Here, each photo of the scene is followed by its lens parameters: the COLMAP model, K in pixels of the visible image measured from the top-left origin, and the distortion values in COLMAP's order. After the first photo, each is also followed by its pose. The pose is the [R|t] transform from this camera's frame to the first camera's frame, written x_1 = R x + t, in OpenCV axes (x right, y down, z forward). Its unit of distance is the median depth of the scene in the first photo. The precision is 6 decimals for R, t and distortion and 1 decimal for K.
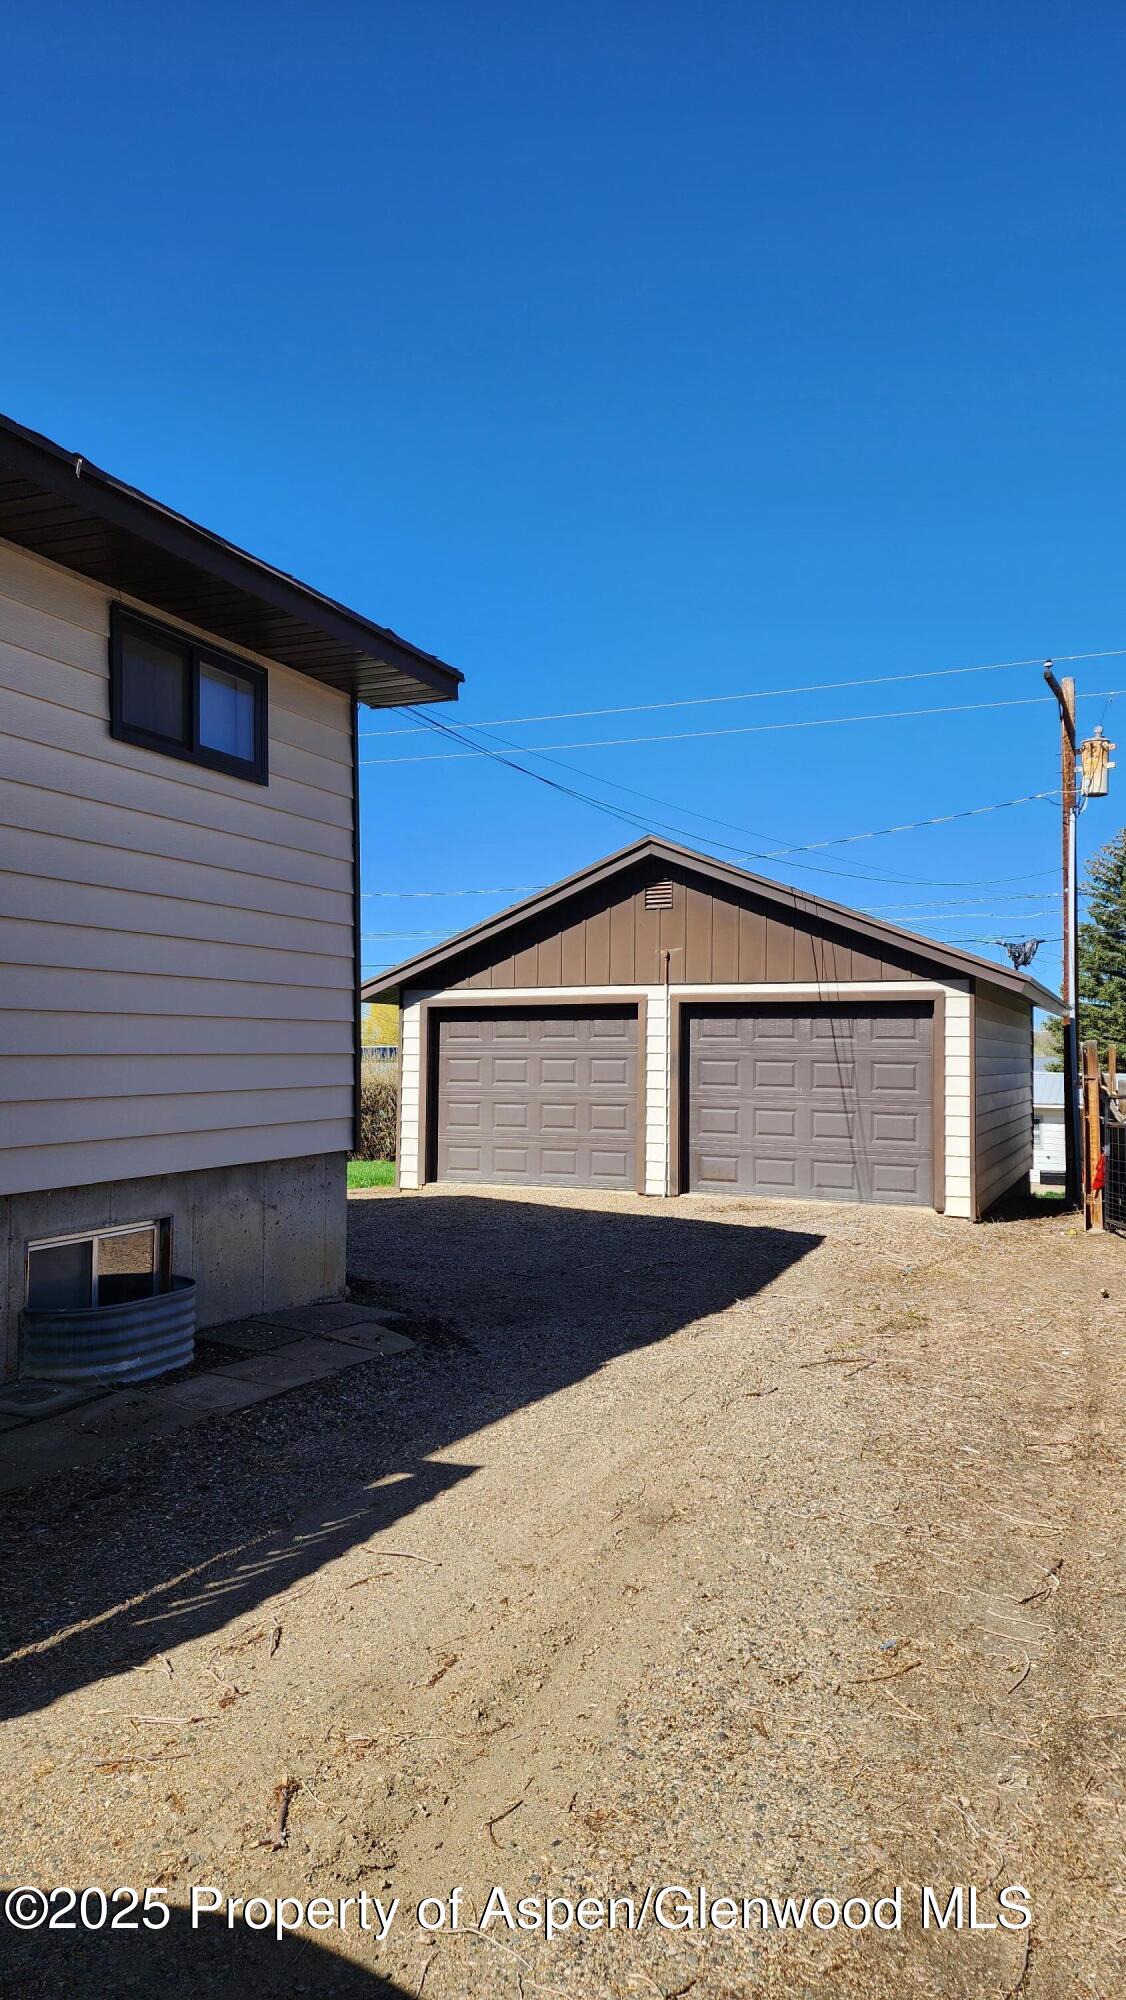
lens RADIAL K [[1324.3, 0, 563.0], [0, 1324.3, 1000.0], [0, 0, 1]] dist [0.106508, -0.111961]
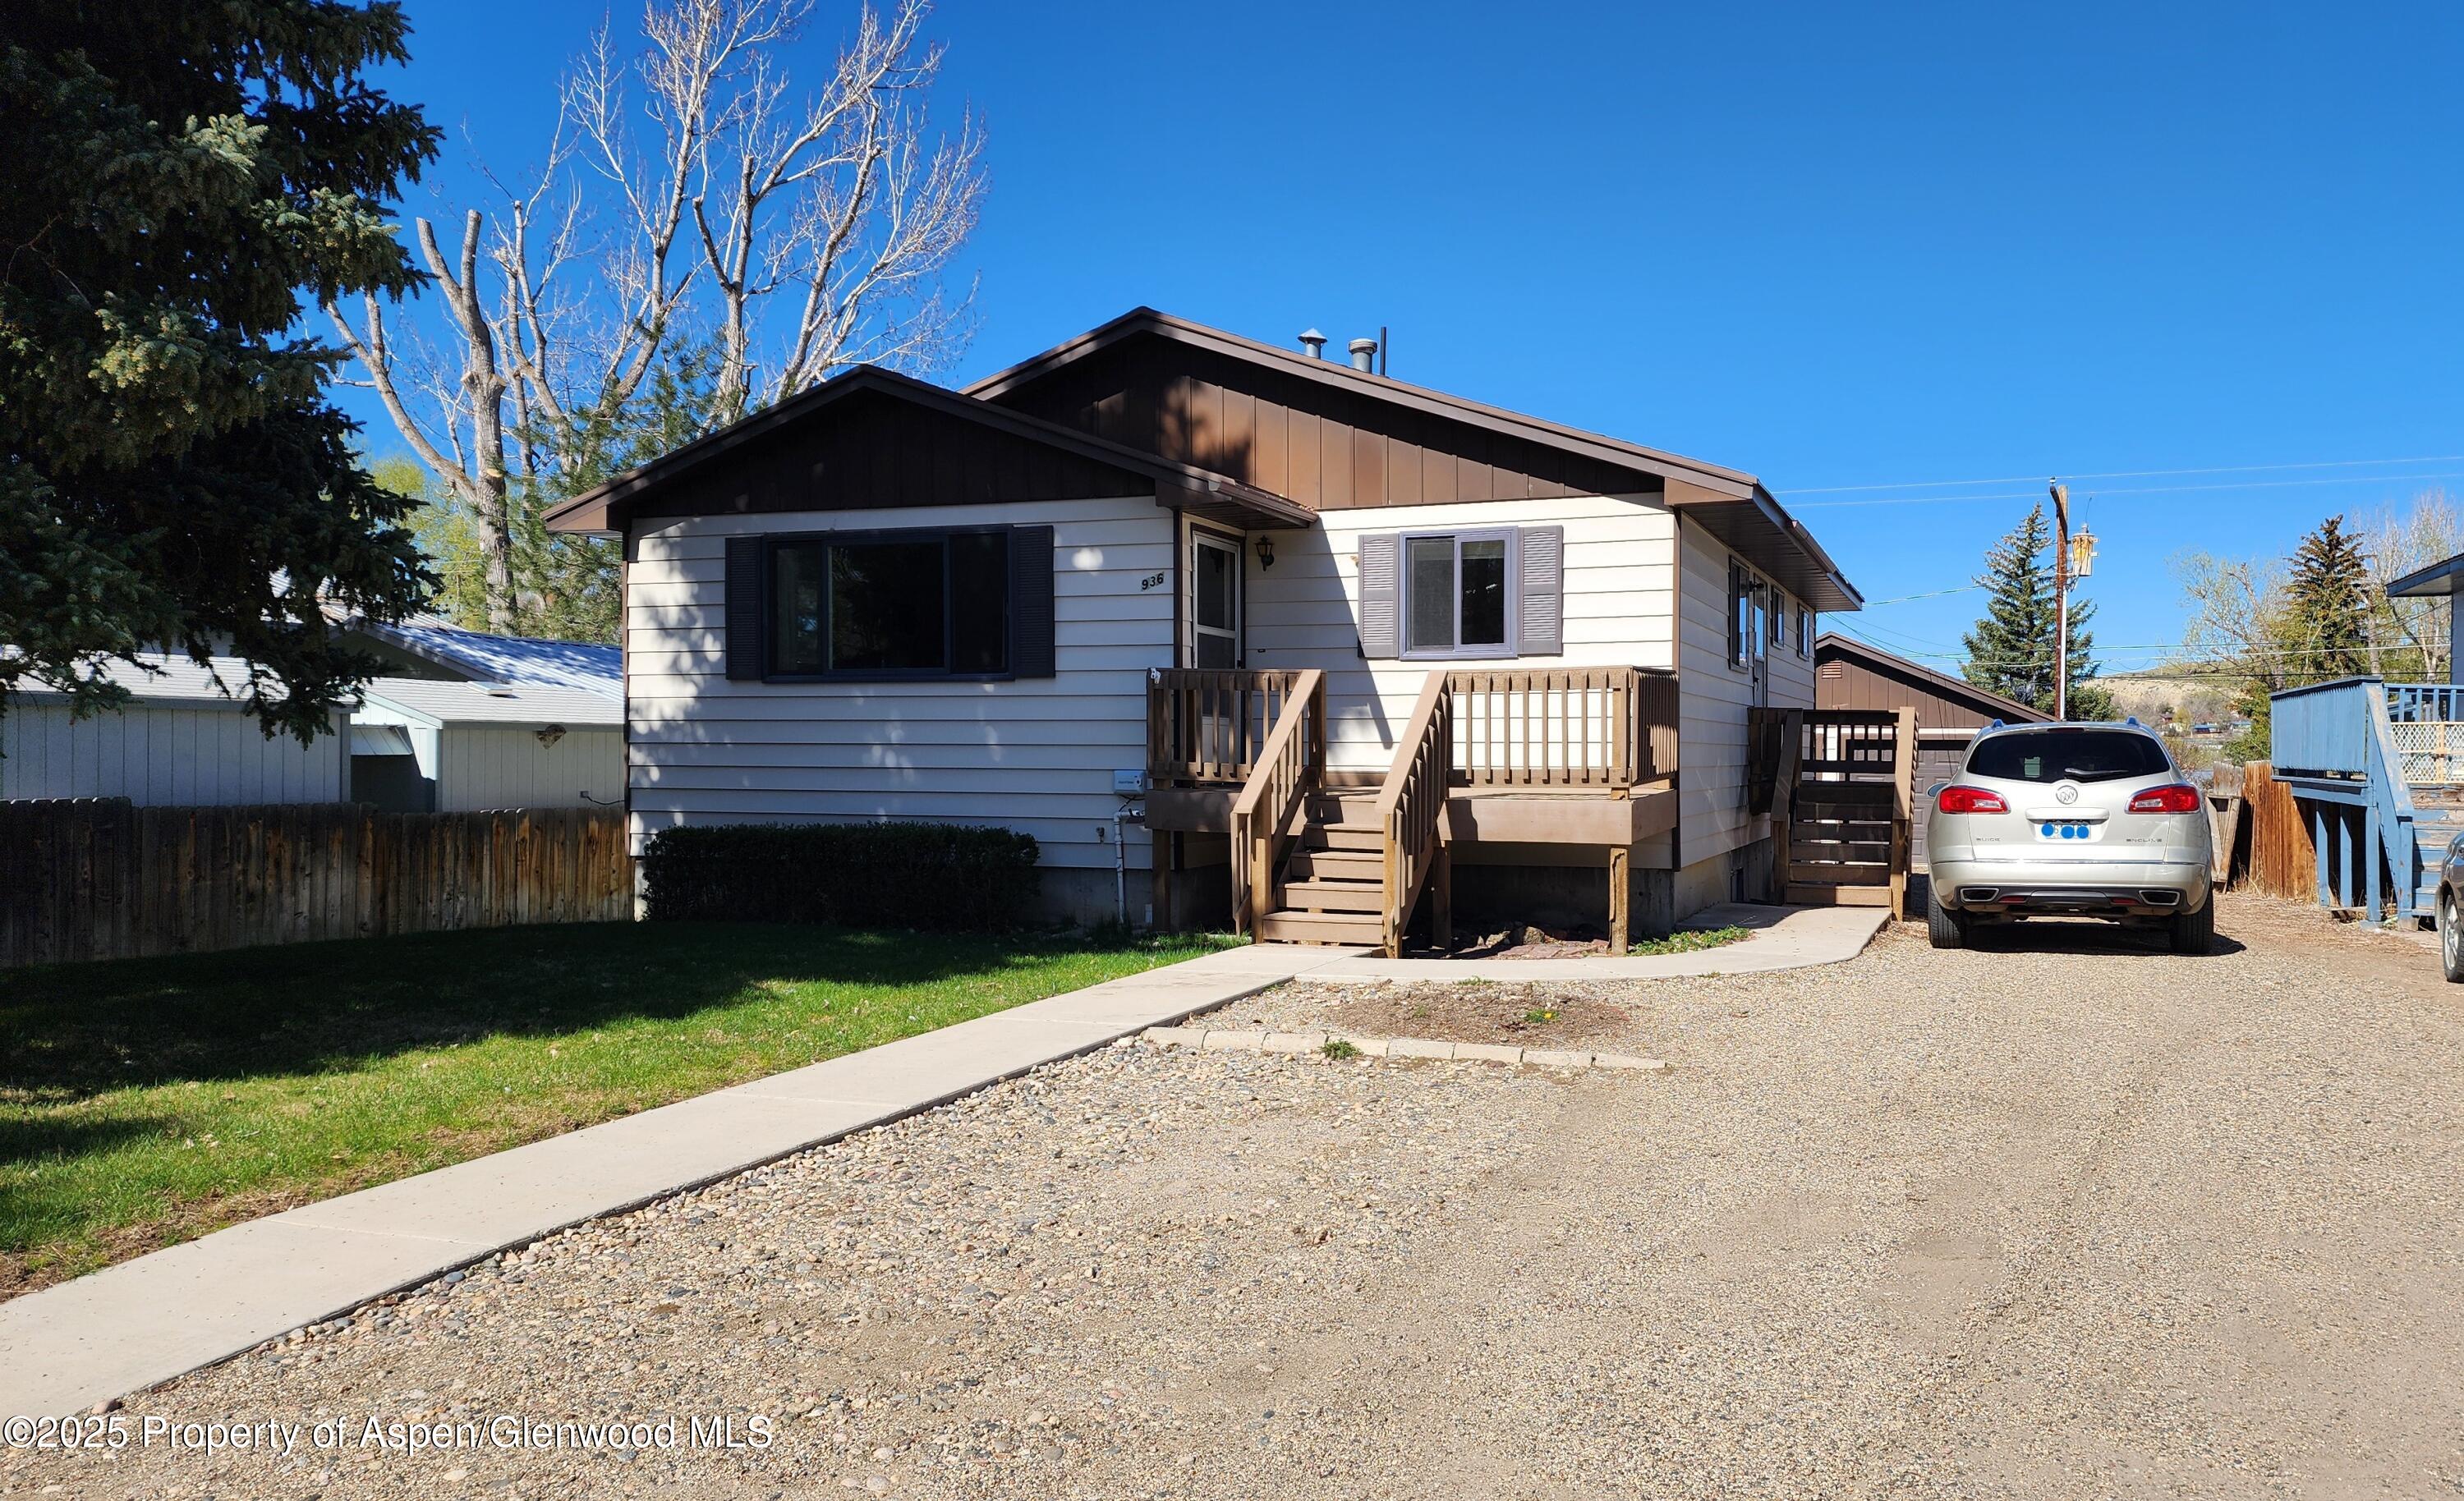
lens RADIAL K [[1756.3, 0, 1335.5], [0, 1756.3, 830.4], [0, 0, 1]] dist [0.136198, -0.205309]
pose [[0.998413, -0.007082, 0.055864, -0.634706], [0.002517, 0.996681, 0.081364, -0.062468], [-0.056255, -0.081095, 0.995118, -1.071825]]
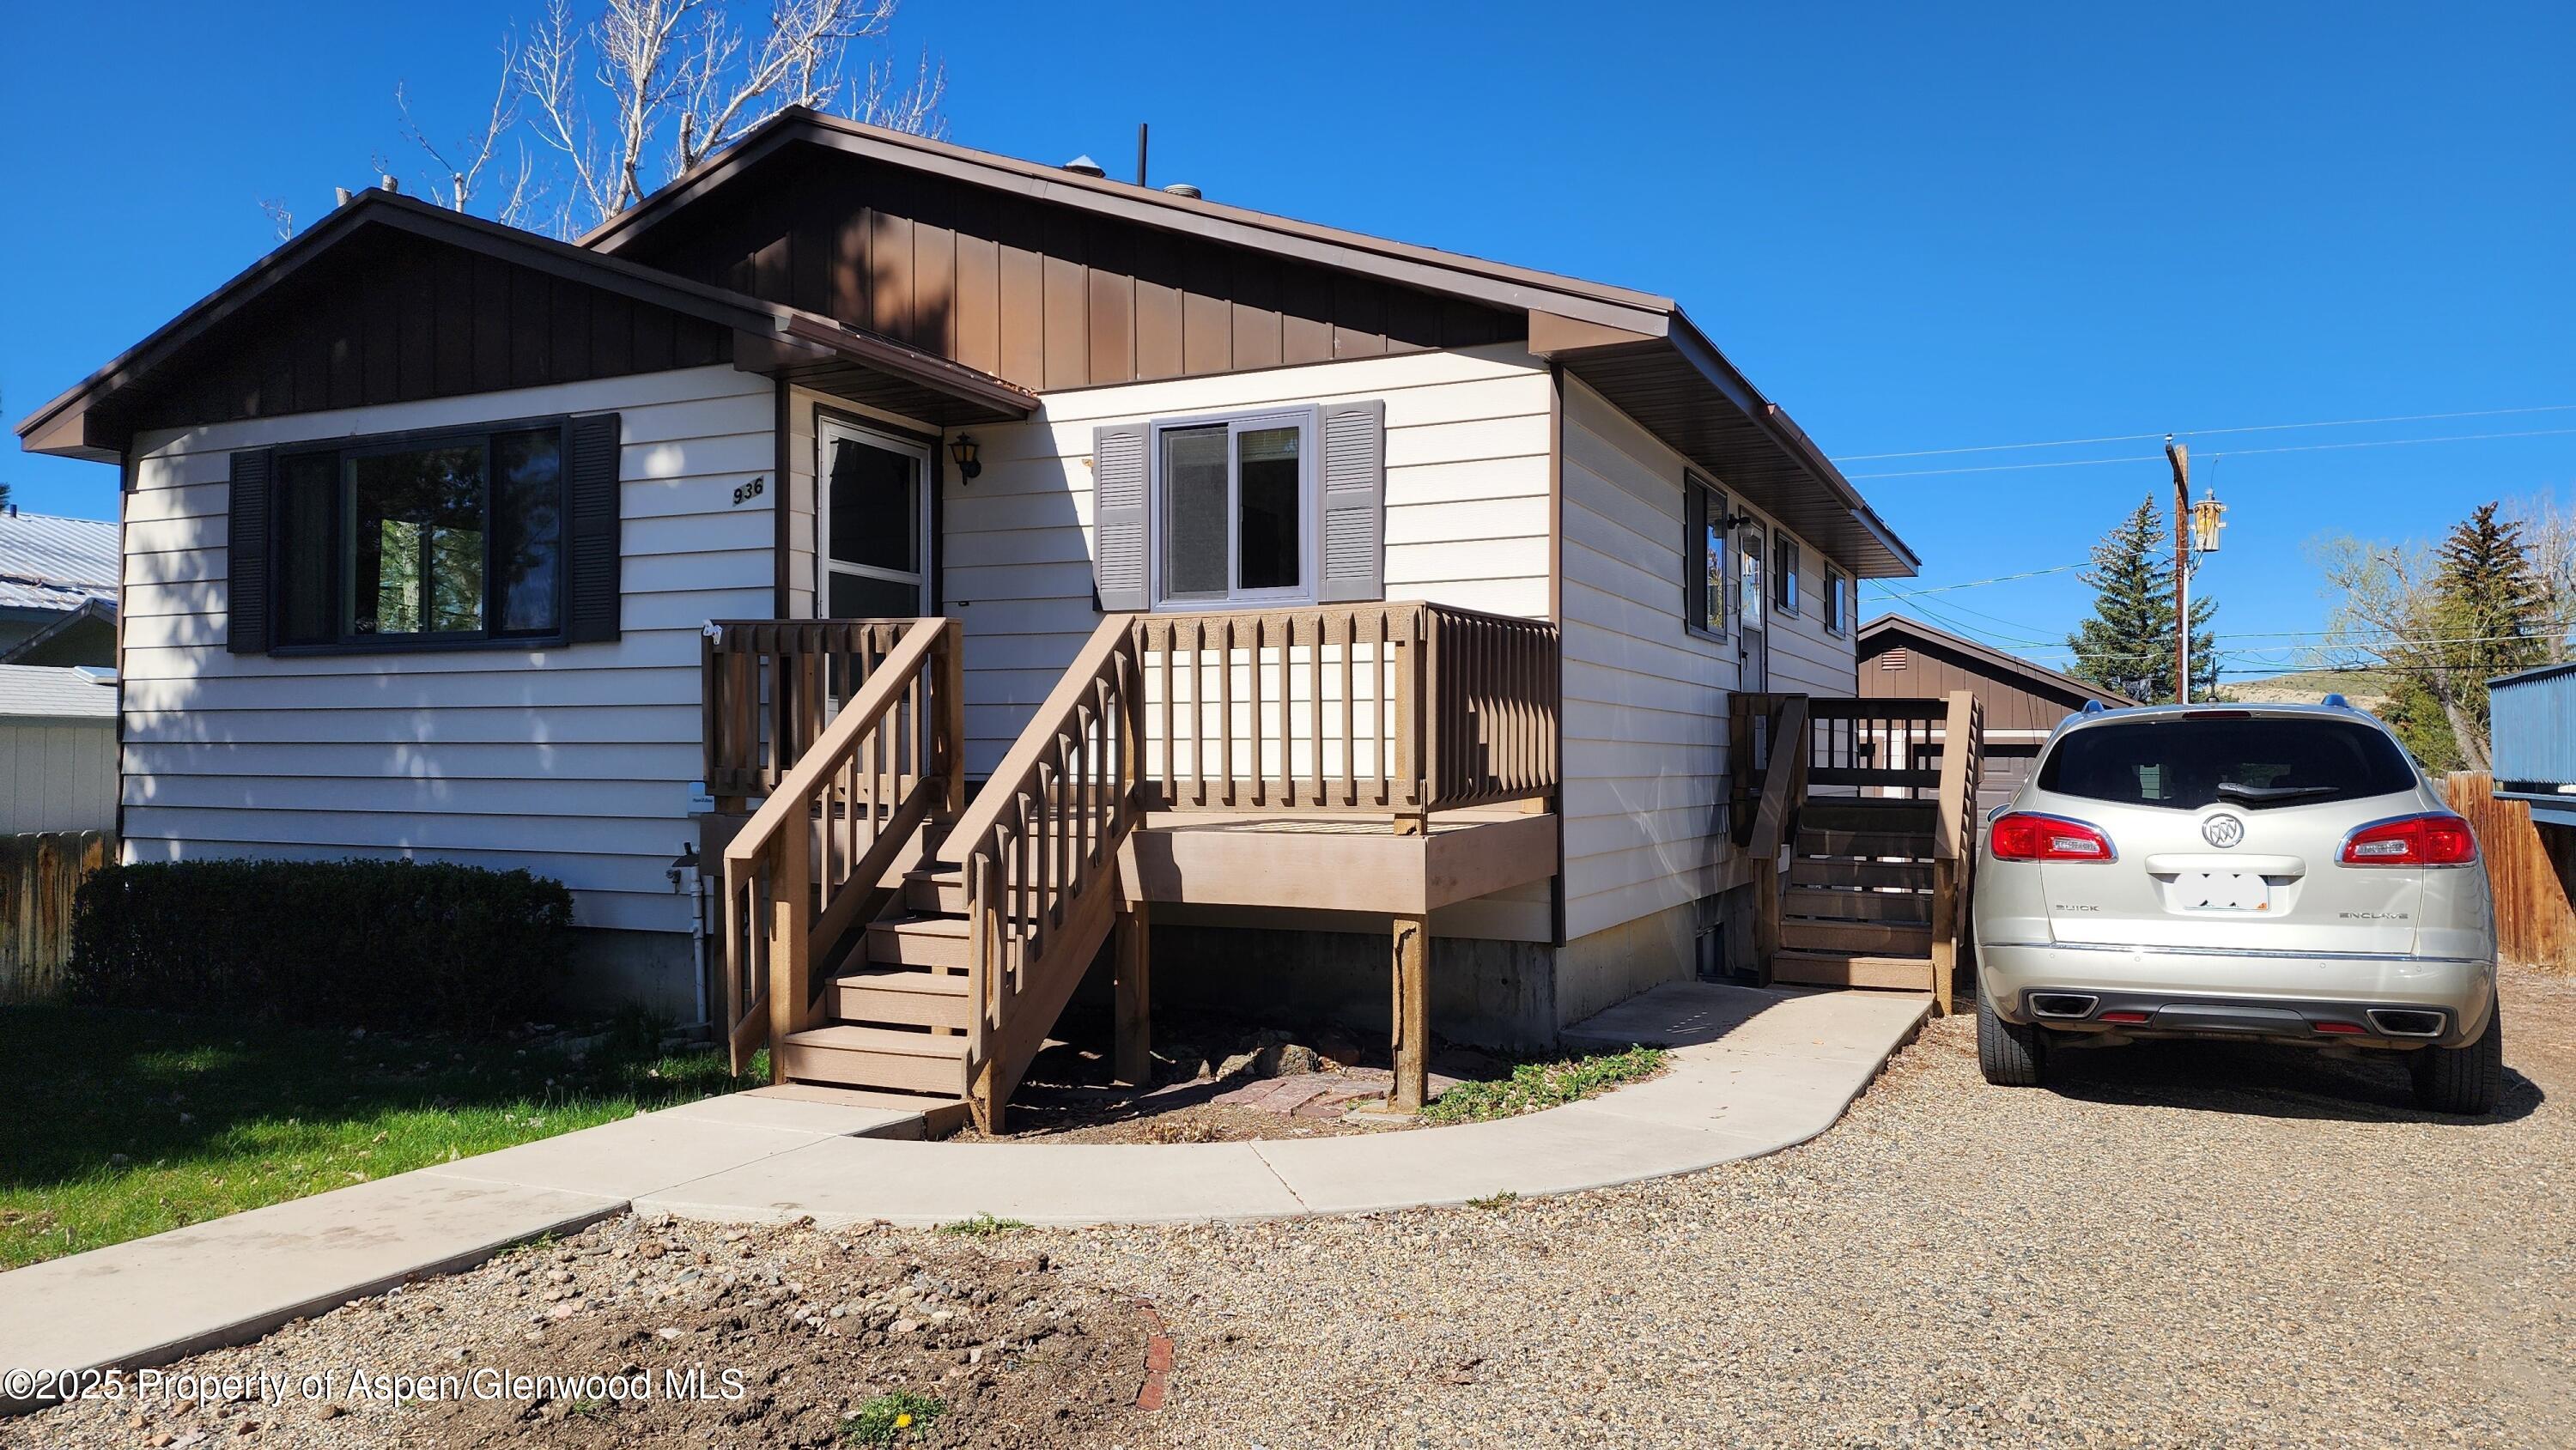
lens RADIAL K [[1705.6, 0, 1286.5], [0, 1705.6, 767.4], [0, 0, 1]] dist [0.106508, -0.111961]
pose [[0.999498, -0.004208, -0.031396, -0.468226], [0.005472, 0.999174, 0.040276, -0.045399], [0.031200, -0.040427, 0.998695, -0.701430]]
